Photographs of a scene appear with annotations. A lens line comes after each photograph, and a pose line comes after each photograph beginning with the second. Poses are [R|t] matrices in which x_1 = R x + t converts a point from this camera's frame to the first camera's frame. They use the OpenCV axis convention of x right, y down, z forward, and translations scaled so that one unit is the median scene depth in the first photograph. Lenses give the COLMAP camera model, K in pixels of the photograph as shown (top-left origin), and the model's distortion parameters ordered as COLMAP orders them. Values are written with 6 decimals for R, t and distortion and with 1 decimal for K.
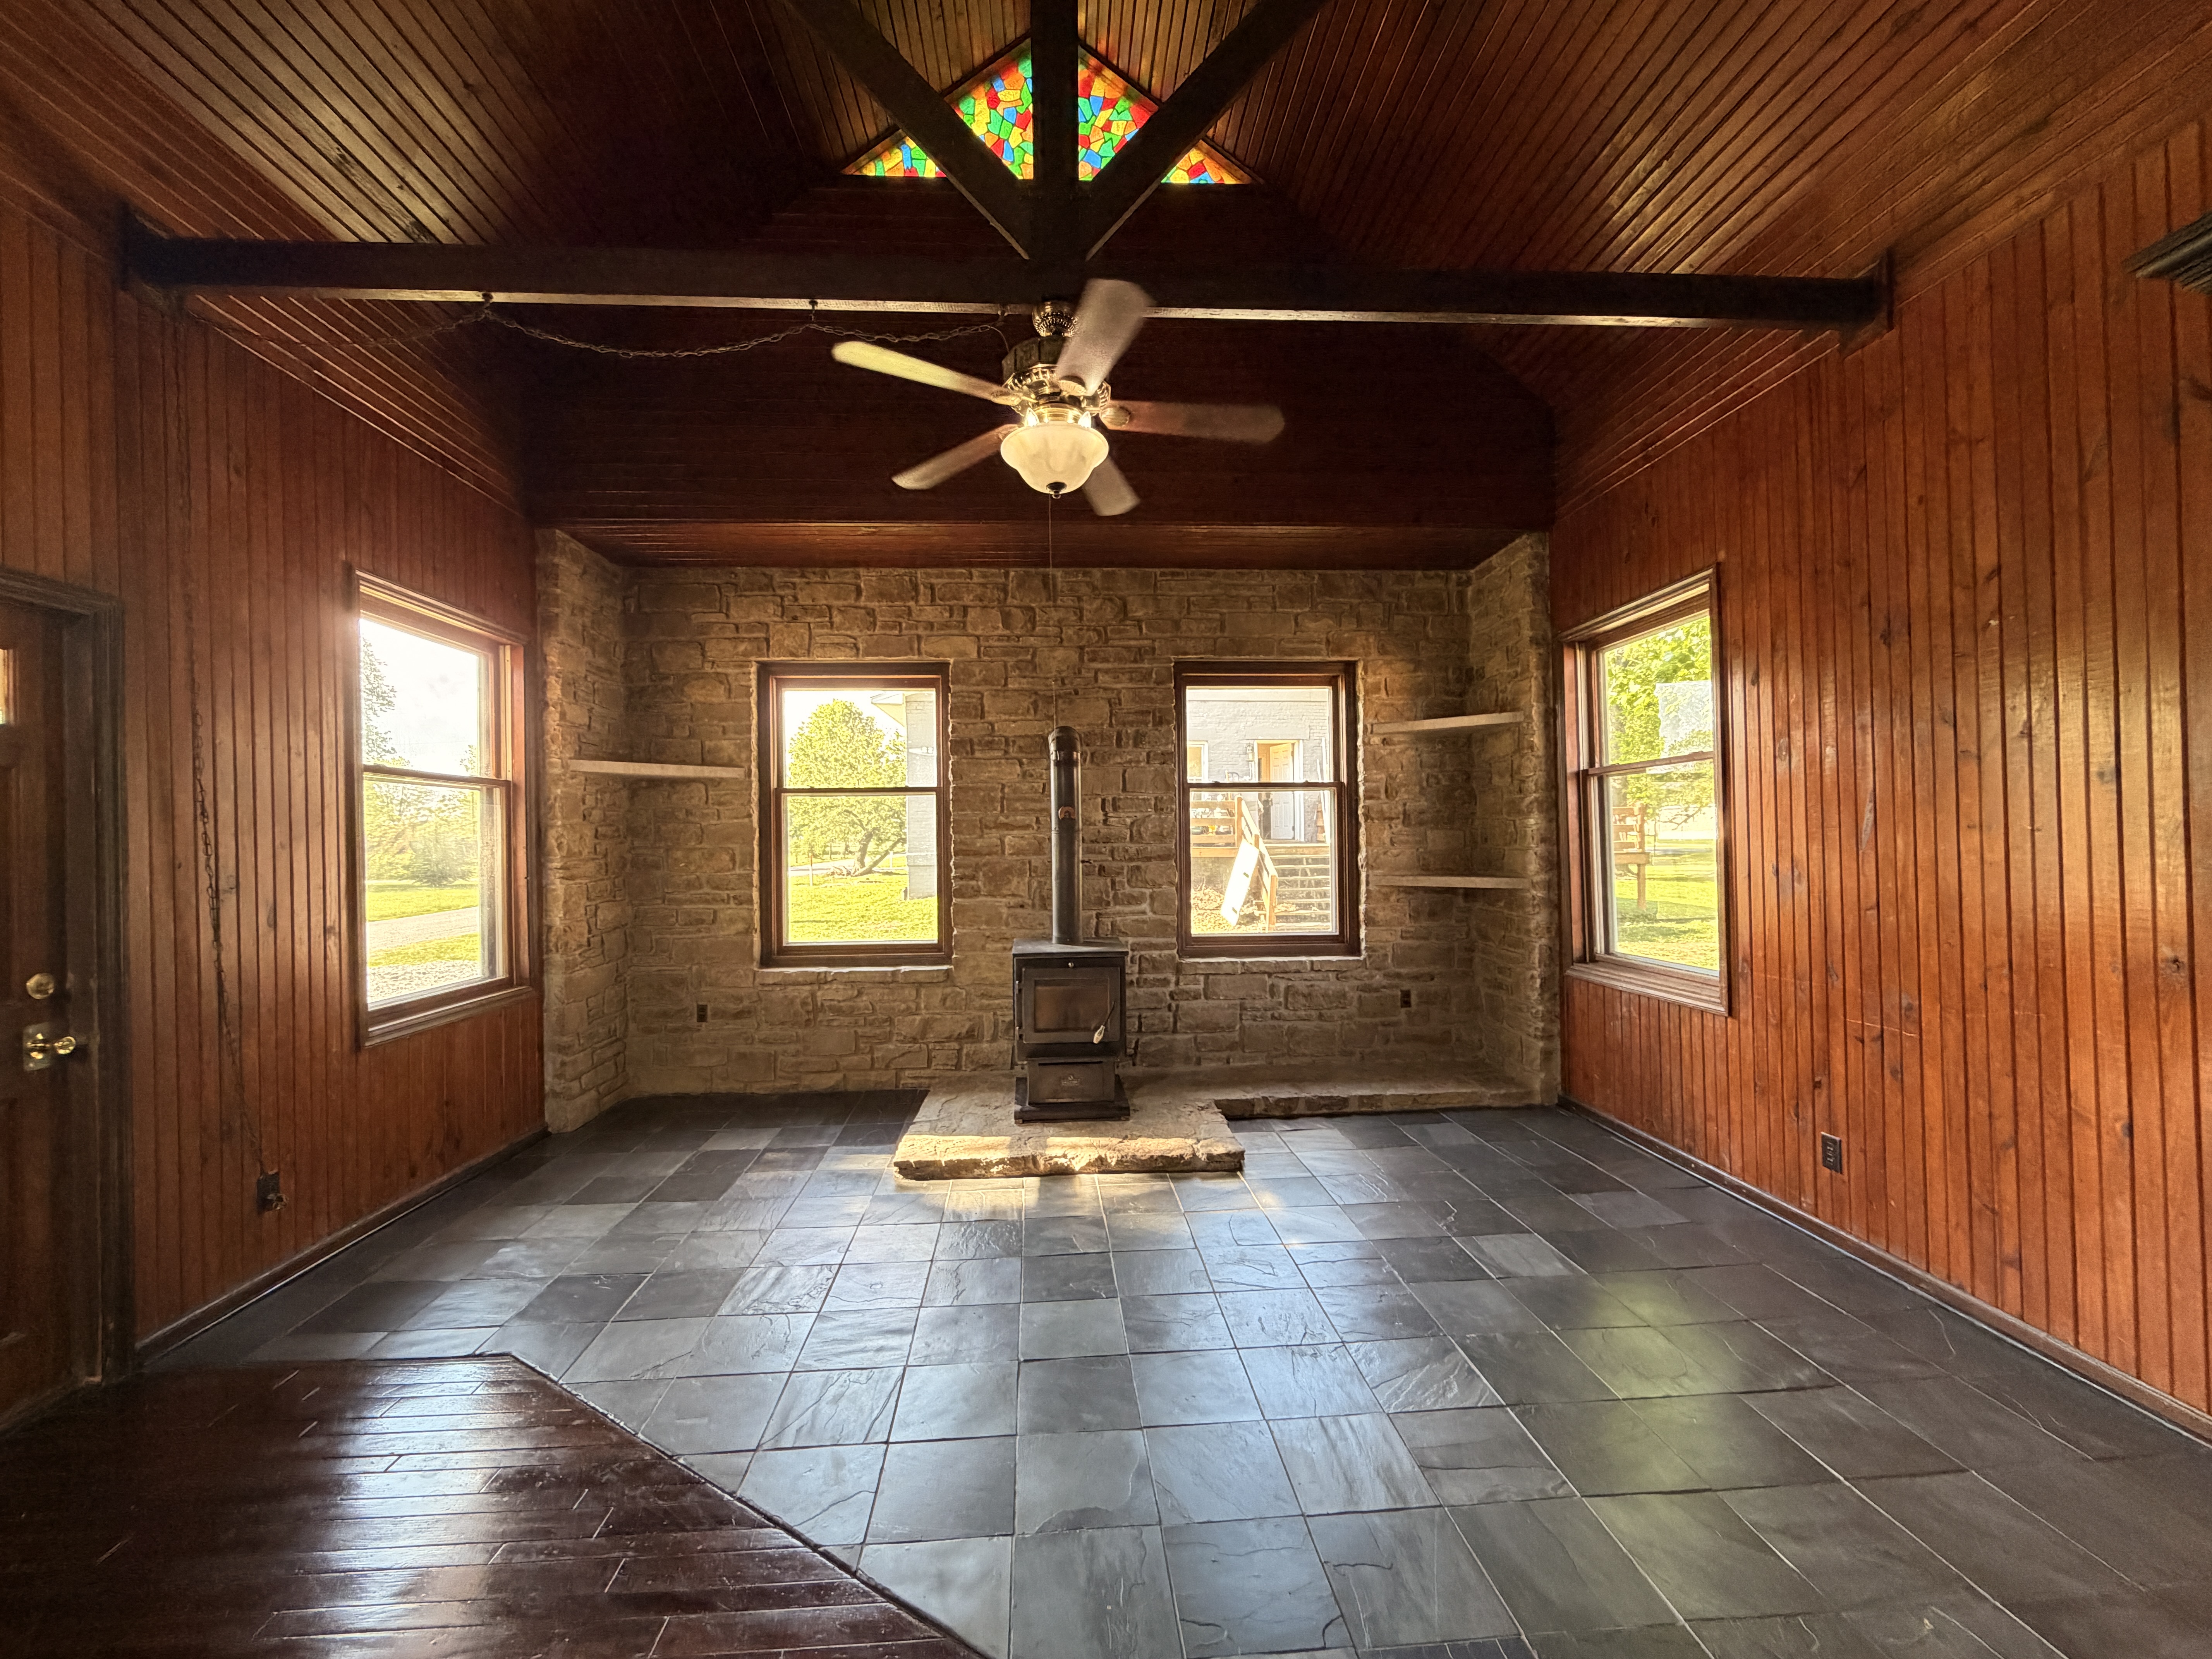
lens RADIAL K [[881.5, 0, 1101.7], [0, 881.5, 833.4], [0, 0, 1]] dist [-0.000675, -0.000216]
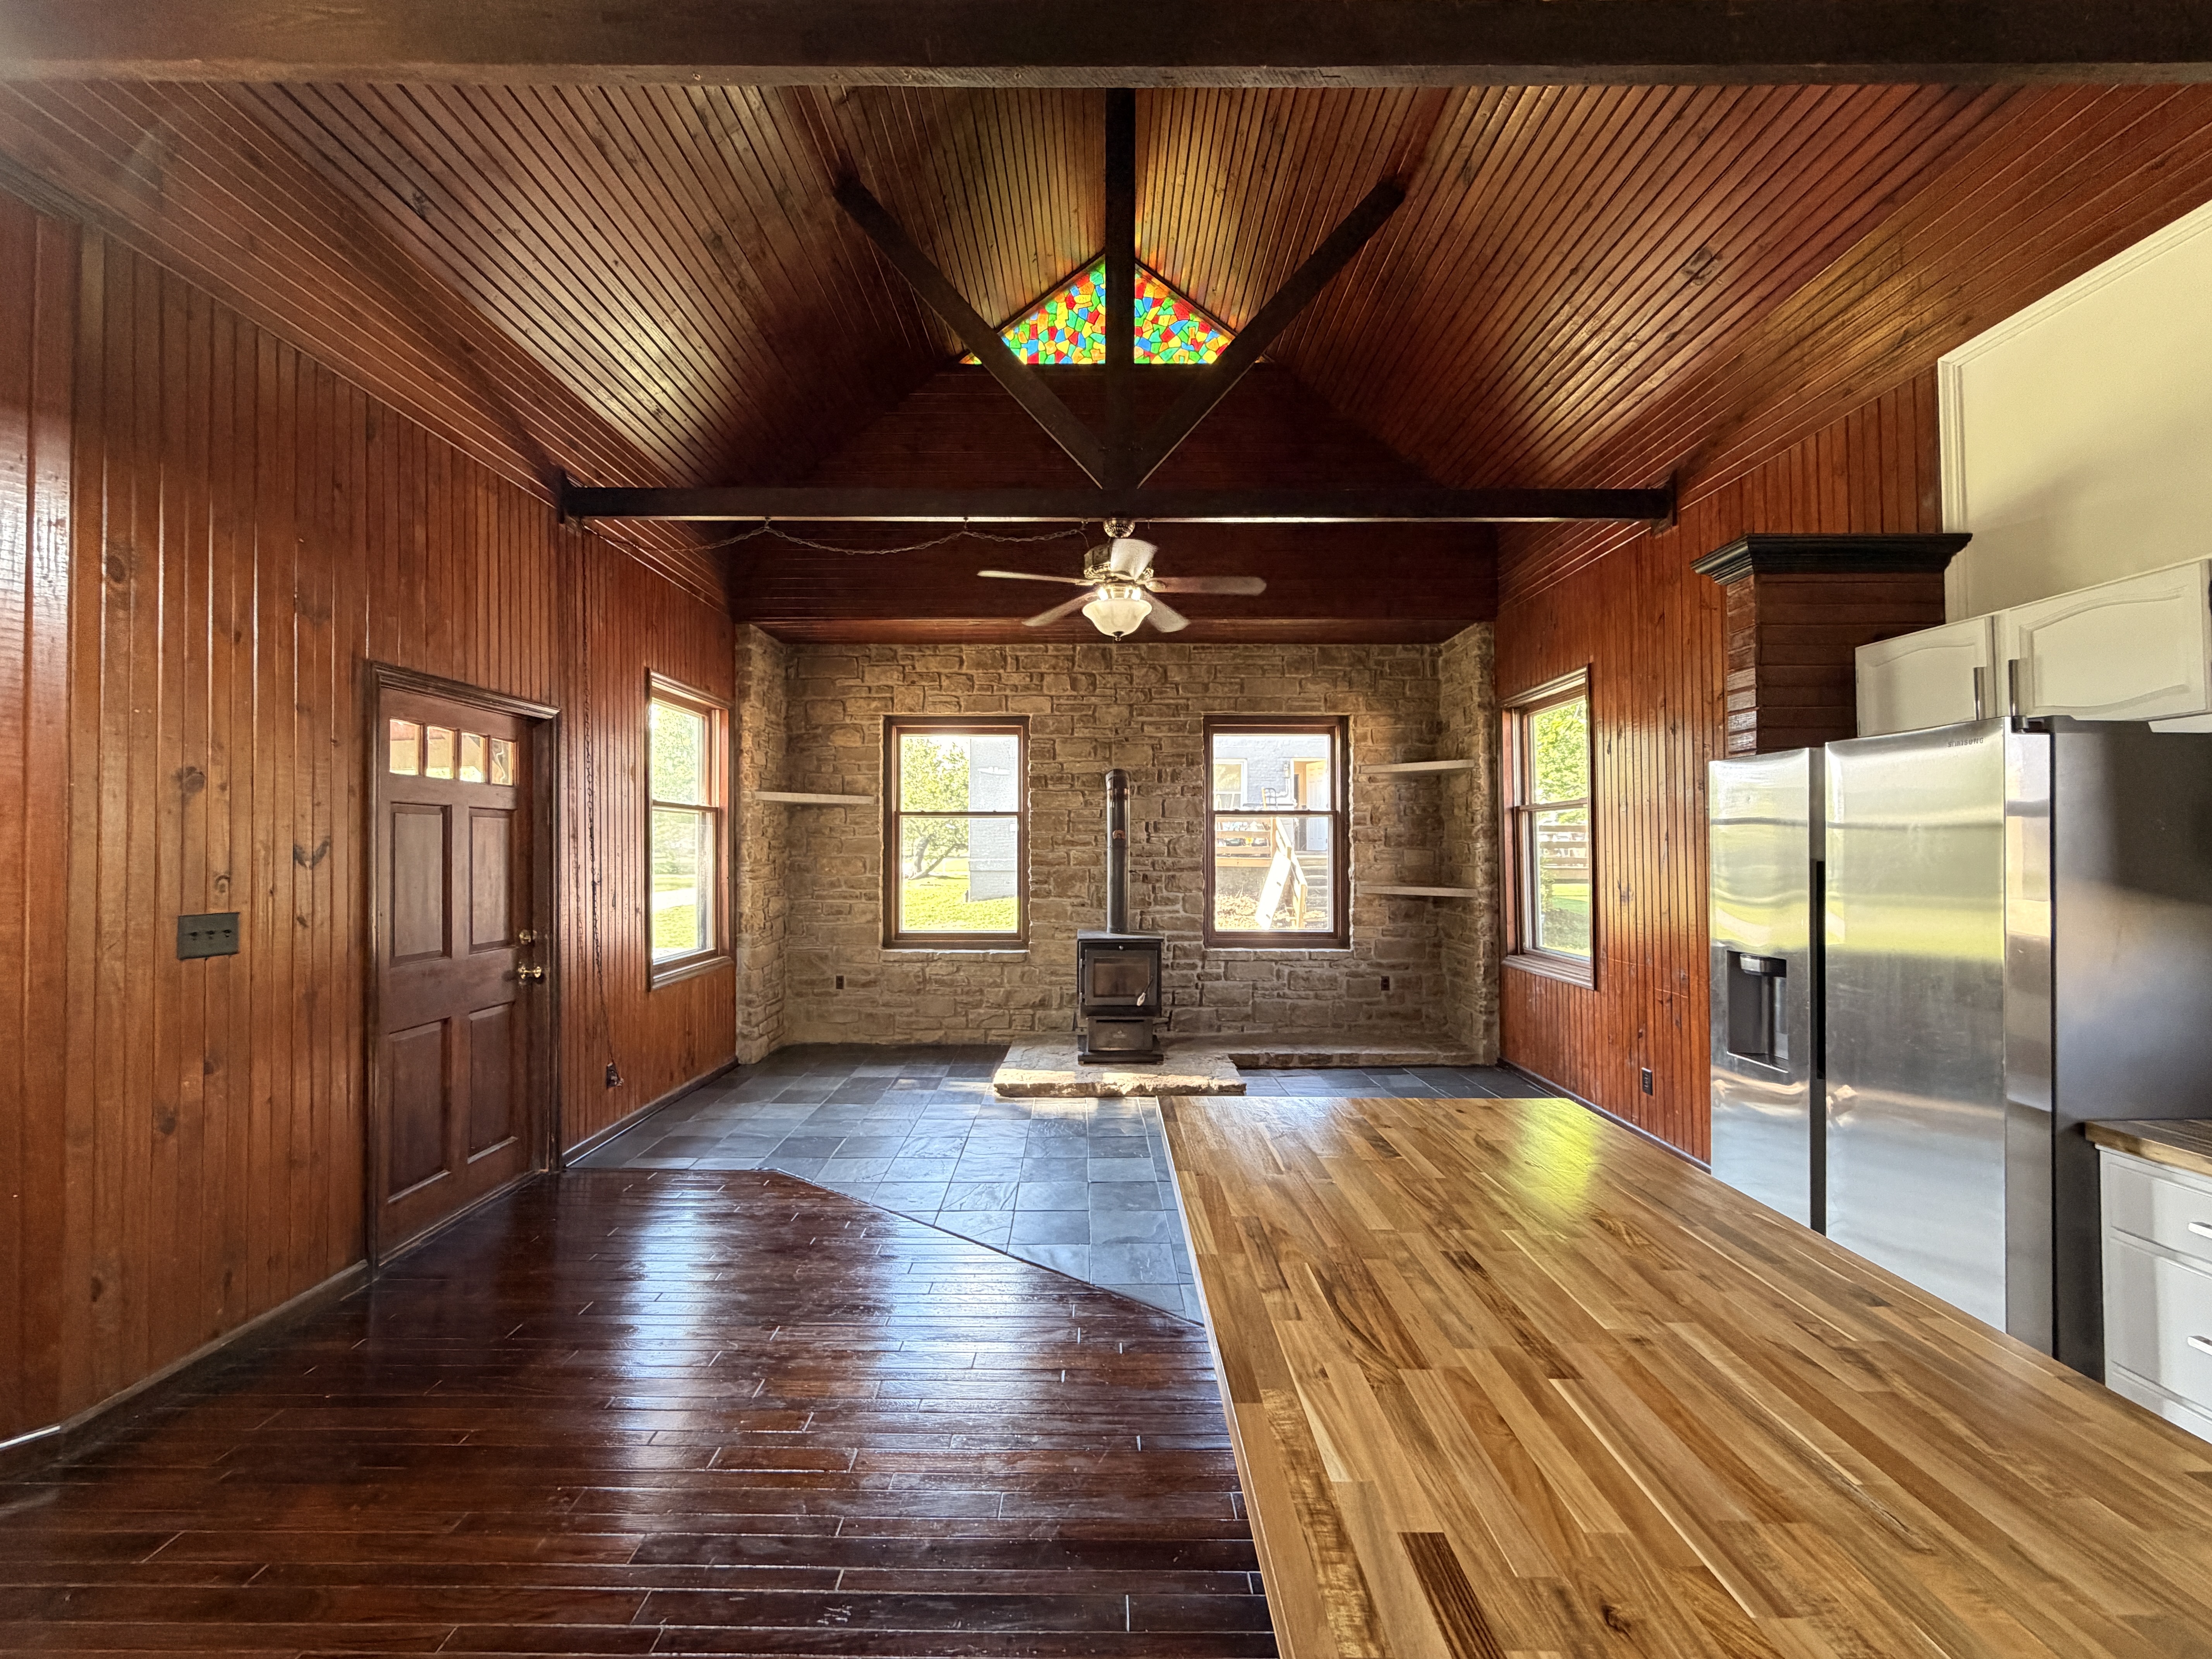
lens RADIAL K [[881.5, 0, 1101.7], [0, 881.5, 833.4], [0, 0, 1]] dist [-0.000675, -0.000216]
pose [[0.998536, 0.011879, -0.052762, 0.003989], [-0.012269, 0.999900, -0.007076, -0.013810], [0.052672, 0.007713, 0.998582, -0.296548]]
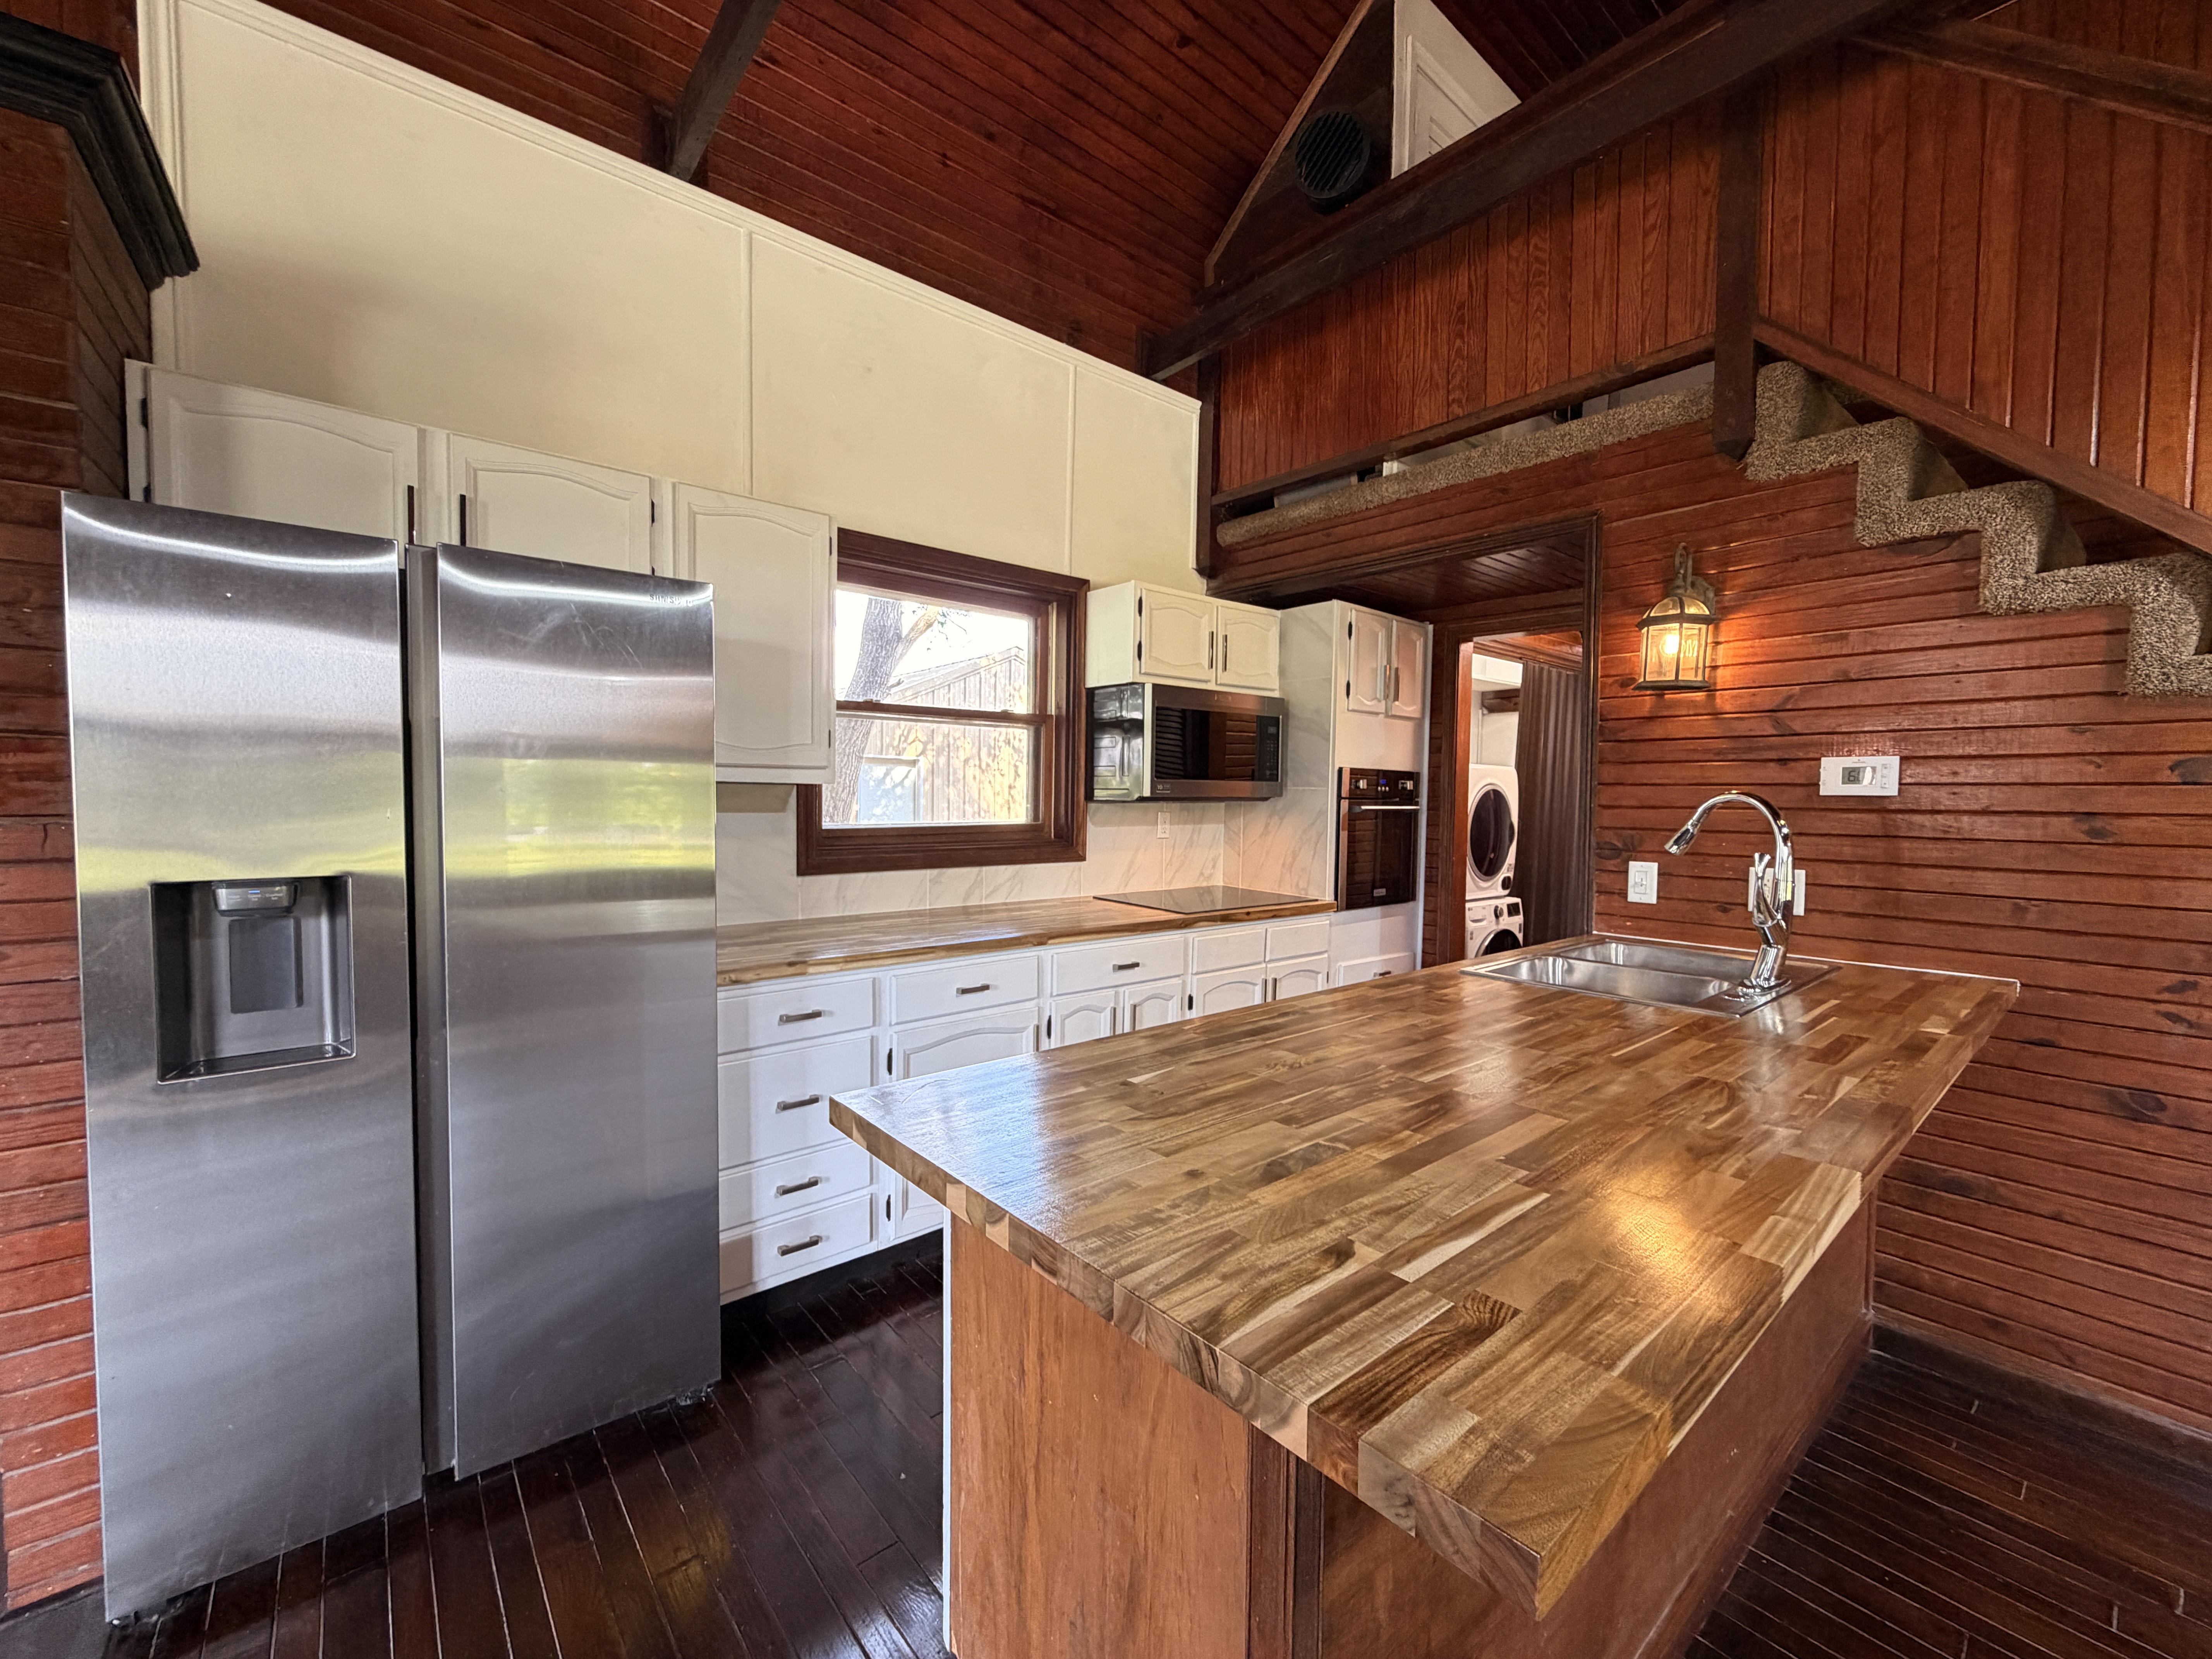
lens RADIAL K [[880.2, 0, 1113.9], [0, 880.2, 831.6], [0, 0, 1]] dist [0.001162, 0.000193]
pose [[-0.591398, -0.031925, 0.805747, -0.037812], [-0.012073, 0.999455, 0.030739, 0.019740], [-0.806289, 0.008452, -0.591461, 0.177734]]
